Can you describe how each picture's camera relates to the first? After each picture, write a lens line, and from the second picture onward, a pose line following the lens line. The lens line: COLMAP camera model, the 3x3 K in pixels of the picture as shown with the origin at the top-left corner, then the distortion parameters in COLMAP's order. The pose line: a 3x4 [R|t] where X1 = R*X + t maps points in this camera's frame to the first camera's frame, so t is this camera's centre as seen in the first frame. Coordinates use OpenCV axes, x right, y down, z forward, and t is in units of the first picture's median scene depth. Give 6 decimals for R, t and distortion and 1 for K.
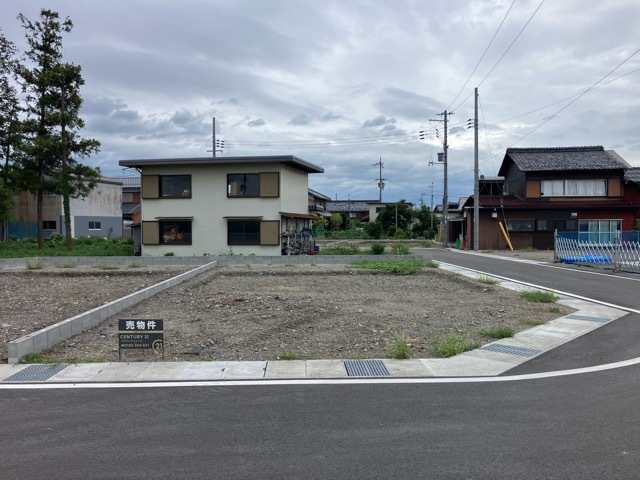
lens RADIAL K [[534.1, 0, 321.2], [0, 534.1, 237.2], [0, 0, 1]] dist [0.014111, -0.014094]
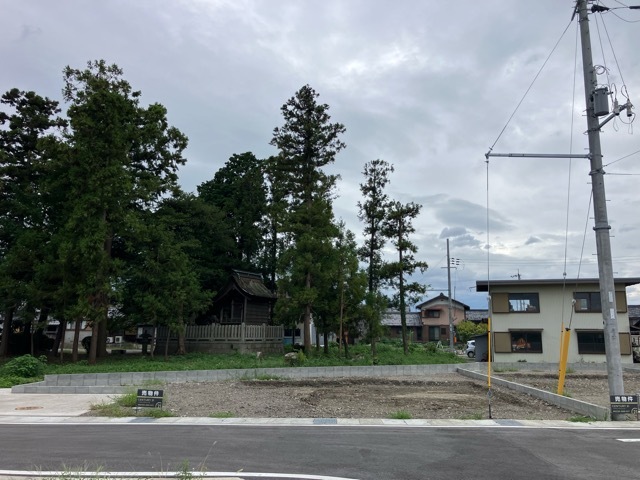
lens RADIAL K [[534.1, 0, 321.0], [0, 534.1, 239.9], [0, 0, 1]] dist [0.014111, -0.014094]
pose [[0.996718, -0.002558, -0.080912, -0.416769], [-0.013182, 0.981033, -0.193393, 0.002802], [0.079873, 0.193825, 0.977779, -0.150065]]
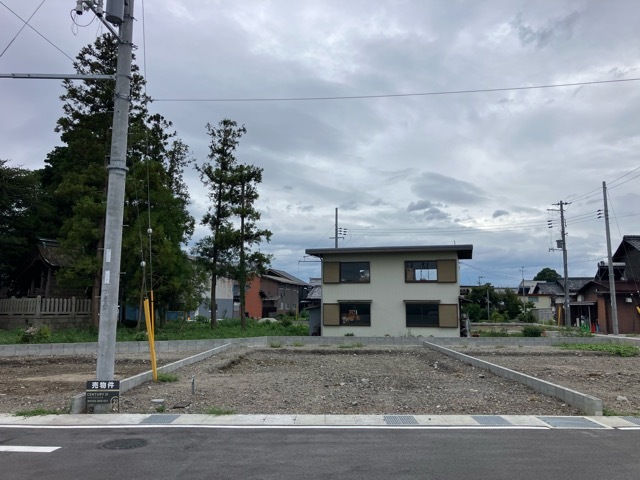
lens RADIAL K [[534.1, 0, 319.1], [0, 534.1, 238.1], [0, 0, 1]] dist [0.014111, -0.014094]
pose [[0.998262, -0.000848, -0.058928, -0.187611], [-0.008034, 0.988605, -0.150317, 0.000763], [0.058384, 0.150529, 0.986880, -0.069592]]
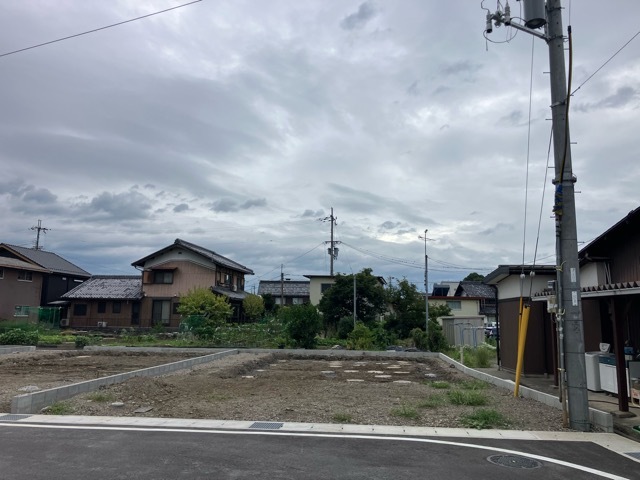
lens RADIAL K [[534.1, 0, 317.5], [0, 534.1, 241.3], [0, 0, 1]] dist [0.014111, -0.014094]
pose [[0.995147, 0.039285, 0.090220, 0.093111], [-0.022660, 0.983700, -0.178386, -0.000274], [-0.095758, 0.175476, 0.979816, 0.828418]]
